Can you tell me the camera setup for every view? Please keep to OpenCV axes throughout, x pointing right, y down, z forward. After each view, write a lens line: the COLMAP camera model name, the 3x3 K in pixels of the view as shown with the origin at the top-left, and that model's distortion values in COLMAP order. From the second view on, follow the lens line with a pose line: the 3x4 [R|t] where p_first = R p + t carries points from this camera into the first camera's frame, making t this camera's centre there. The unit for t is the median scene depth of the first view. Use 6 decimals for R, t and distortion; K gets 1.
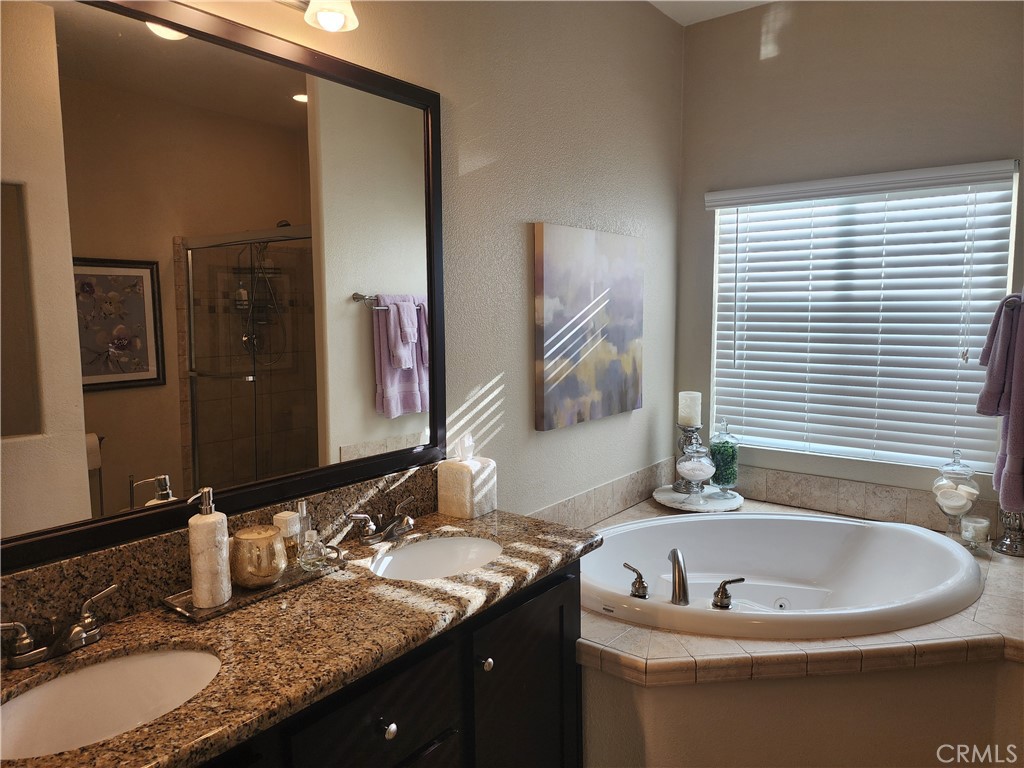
lens RADIAL K [[682.6, 0, 512.0], [0, 682.6, 384.0], [0, 0, 1]] dist [0.082341, -0.067951]
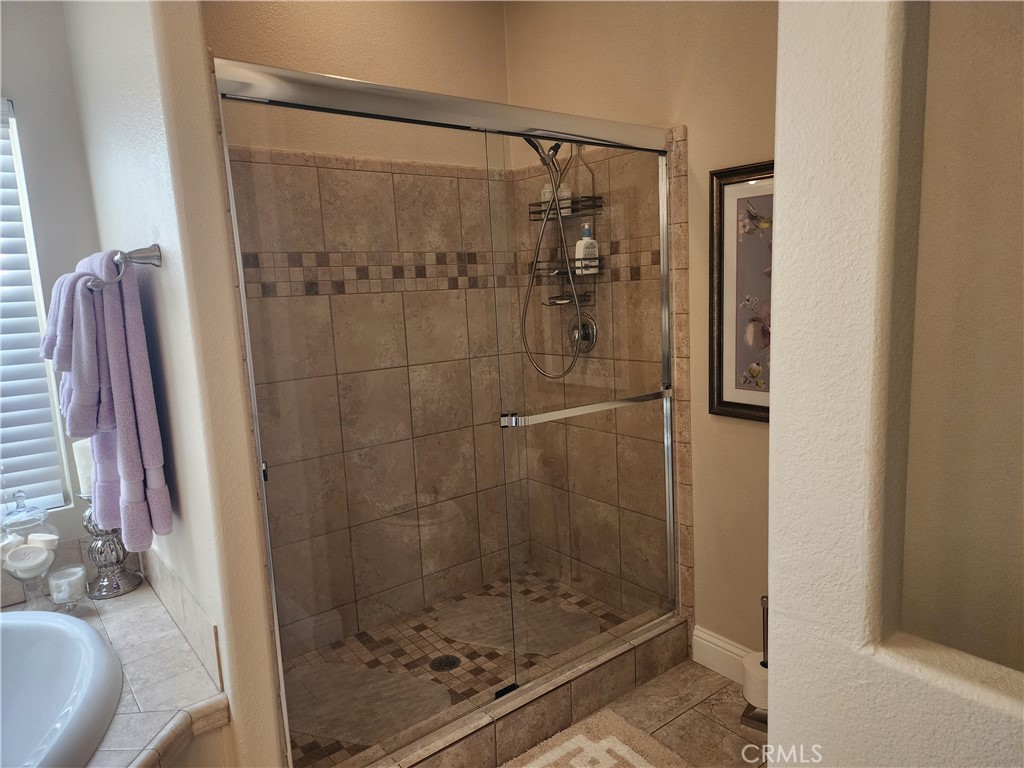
lens RADIAL K [[682.6, 0, 512.0], [0, 682.6, 384.0], [0, 0, 1]] dist [0.082341, -0.067951]
pose [[0.239712, -0.147770, 0.959532, 0.091825], [0.154483, 0.981562, 0.112570, -0.022510], [-0.958474, 0.121247, 0.258120, 0.369747]]
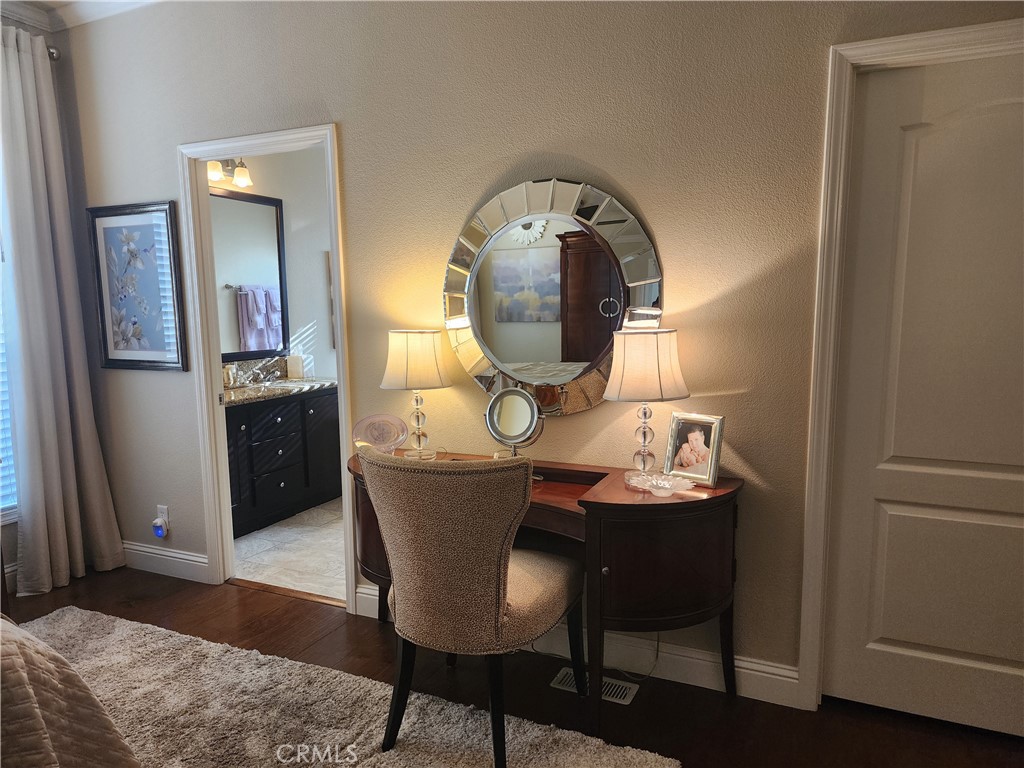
lens RADIAL K [[682.6, 0, 512.0], [0, 682.6, 384.0], [0, 0, 1]] dist [0.082341, -0.067951]
pose [[0.970525, -0.029722, 0.239161, 0.064928], [0.027612, 0.999545, 0.012168, 0.178247], [-0.239414, -0.005205, 0.970904, -1.311088]]
